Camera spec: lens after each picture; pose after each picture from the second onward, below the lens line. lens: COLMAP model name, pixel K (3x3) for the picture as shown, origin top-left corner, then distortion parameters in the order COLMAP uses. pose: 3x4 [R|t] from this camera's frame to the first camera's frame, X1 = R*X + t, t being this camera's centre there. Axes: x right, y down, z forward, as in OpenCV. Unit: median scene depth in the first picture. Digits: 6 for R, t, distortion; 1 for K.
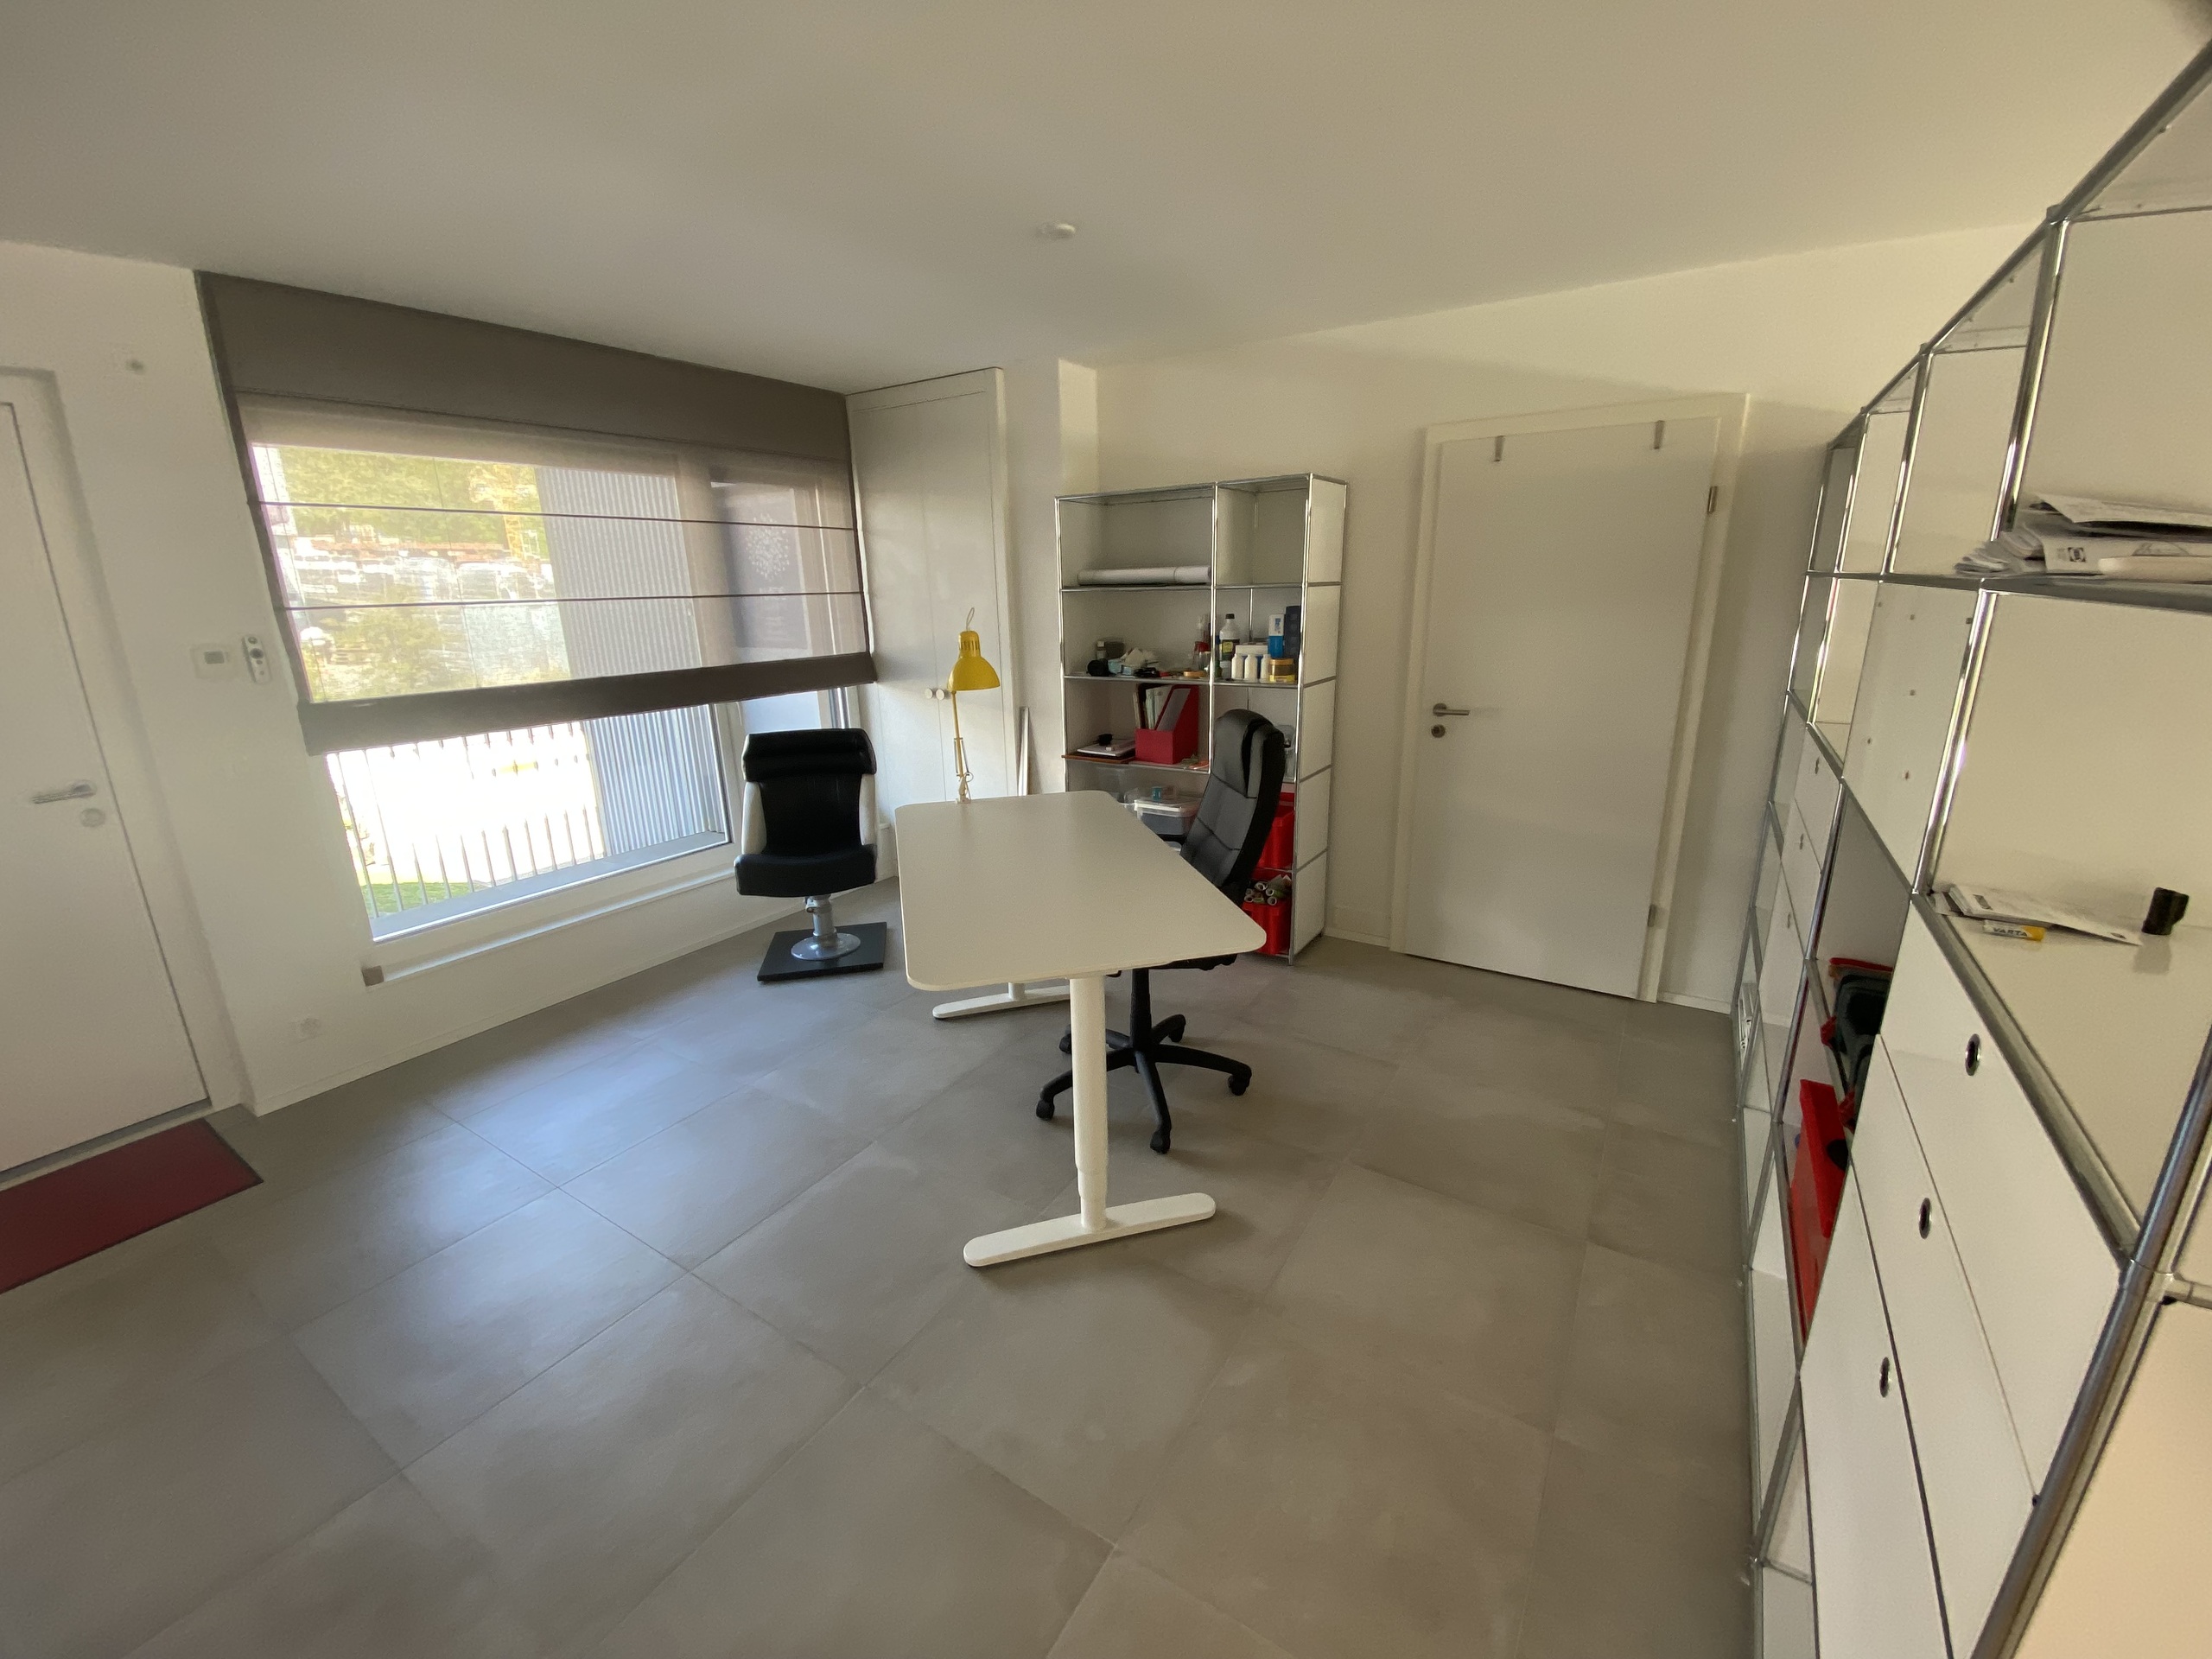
lens RADIAL K [[904.8, 0, 1090.8], [0, 904.8, 833.9], [0, 0, 1]] dist [0.001045, -0.000019]
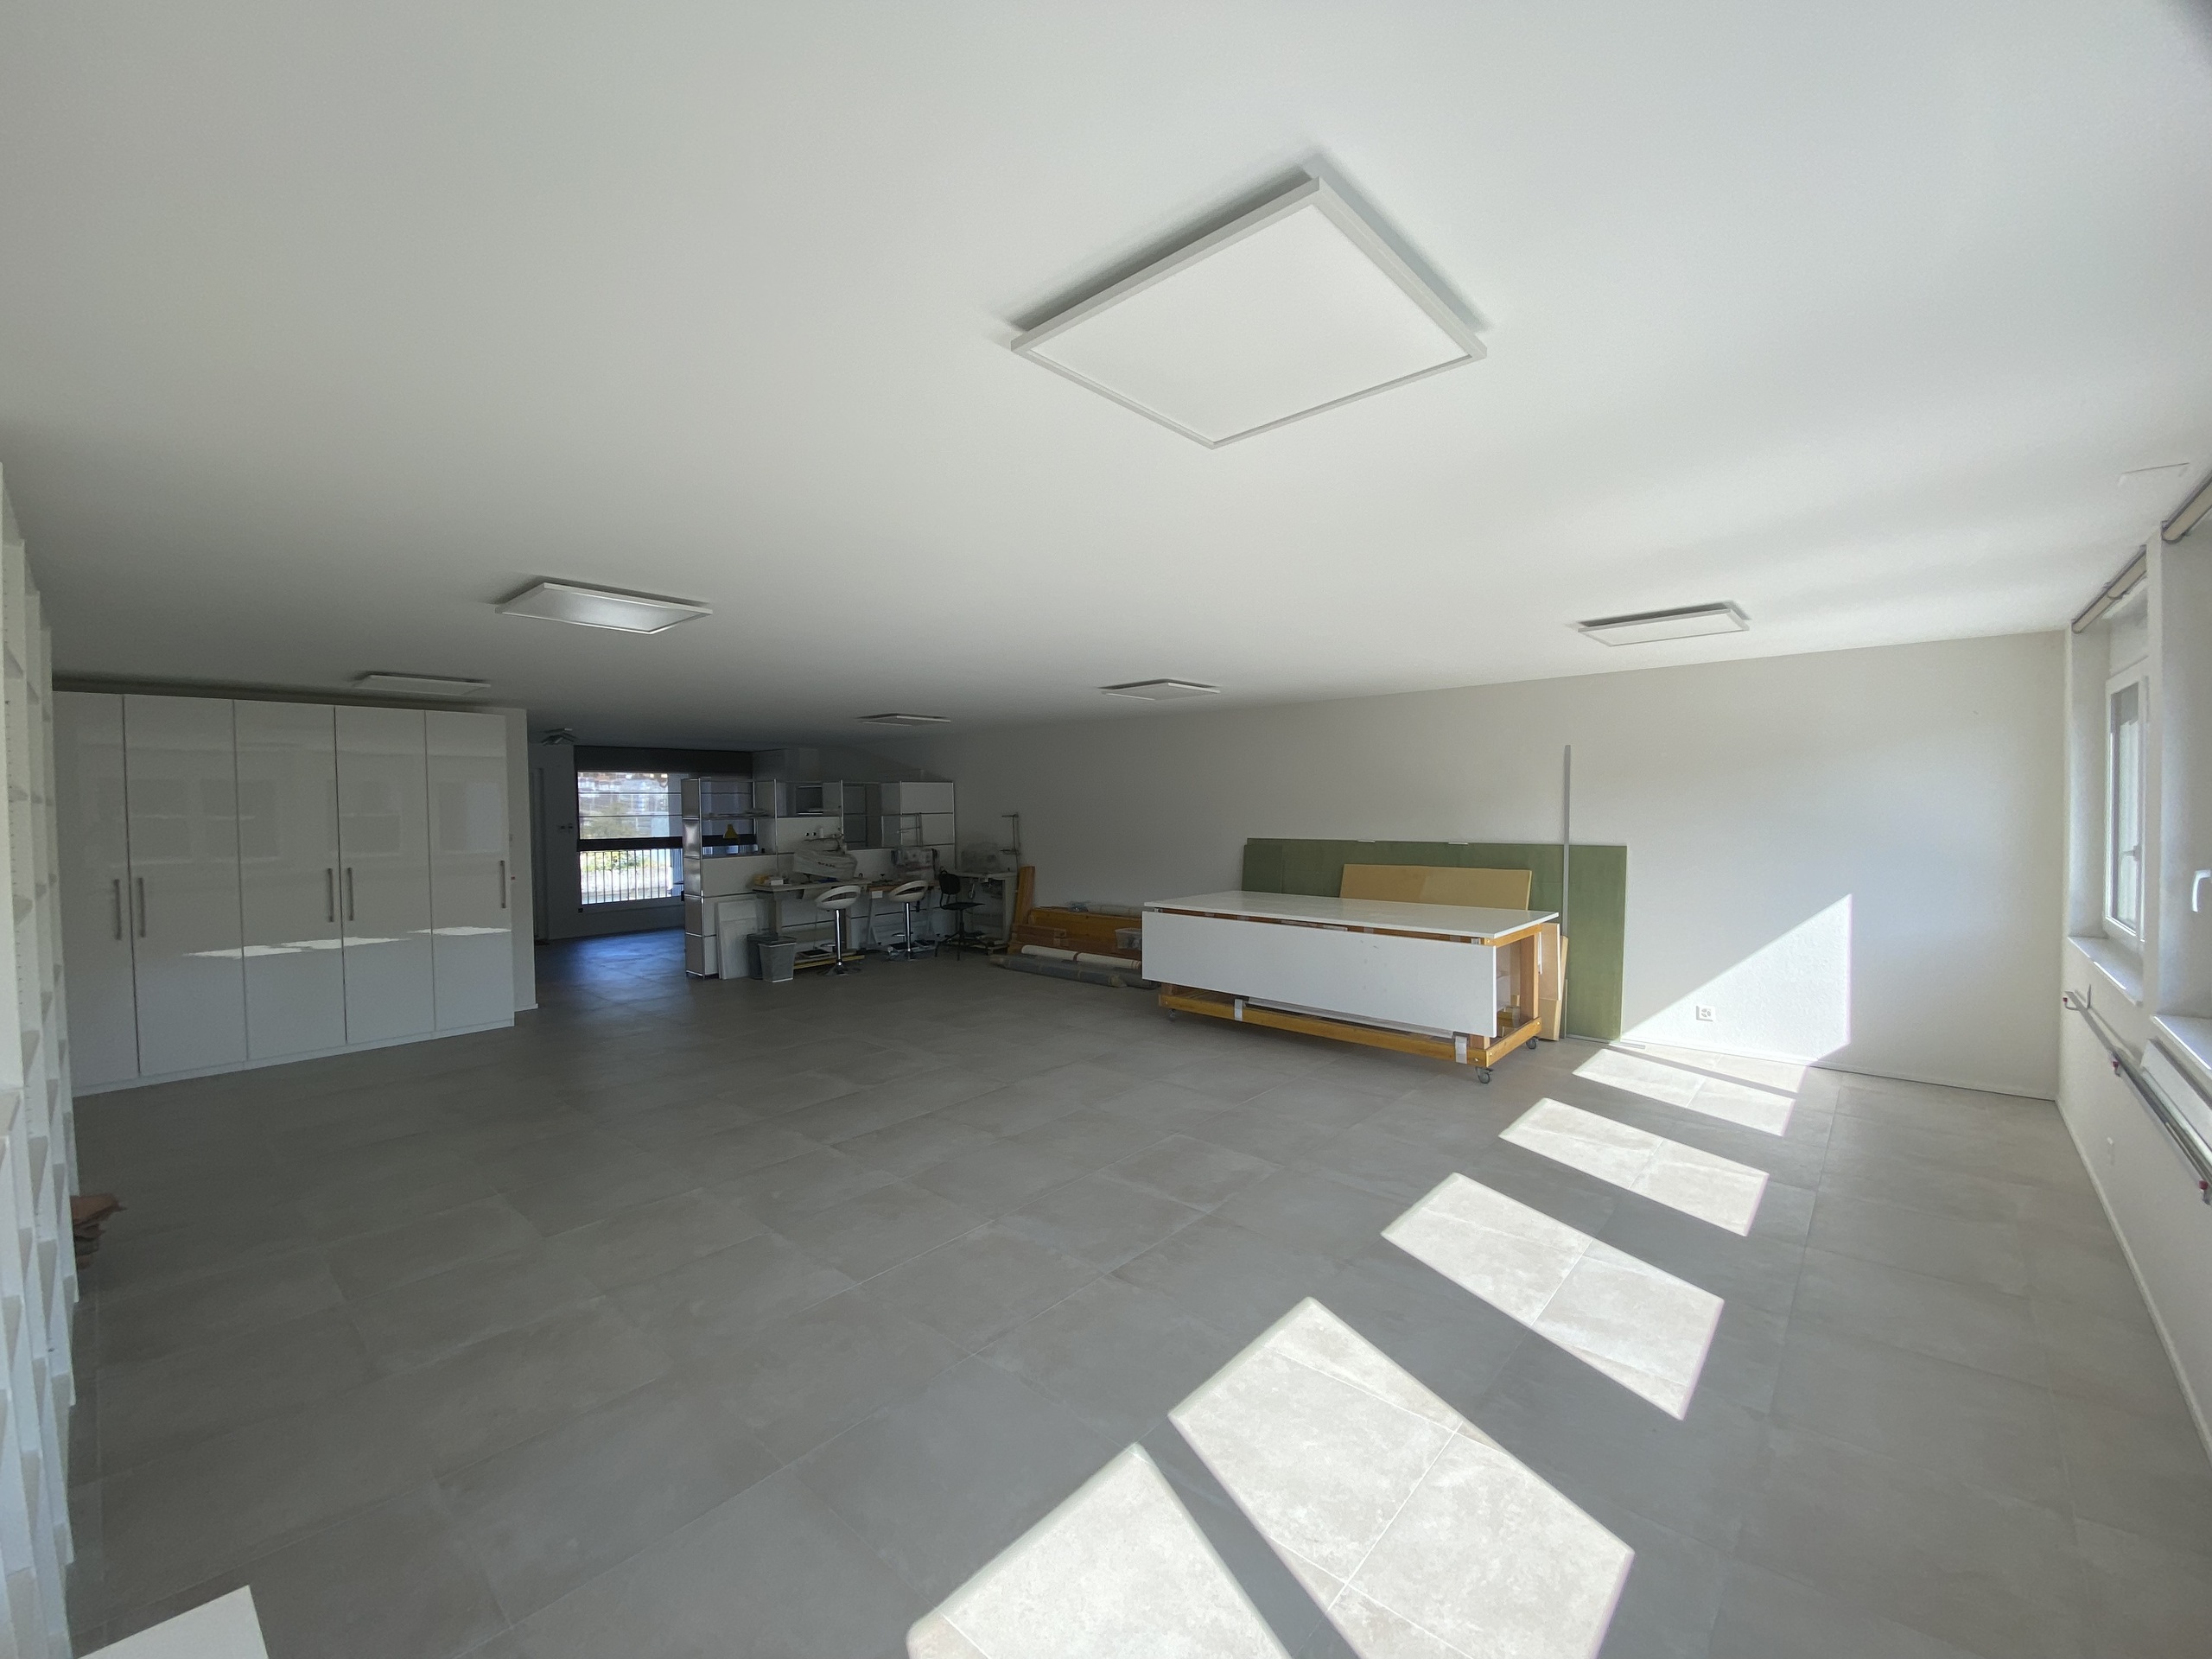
lens RADIAL K [[904.8, 0, 1118.9], [0, 904.8, 831.8], [0, 0, 1]] dist [0.001045, -0.000019]
pose [[0.990620, 0.016585, -0.135632, 1.343990], [-0.048089, 0.971420, -0.232443, 0.420073], [0.127901, 0.236785, 0.963106, -1.684077]]
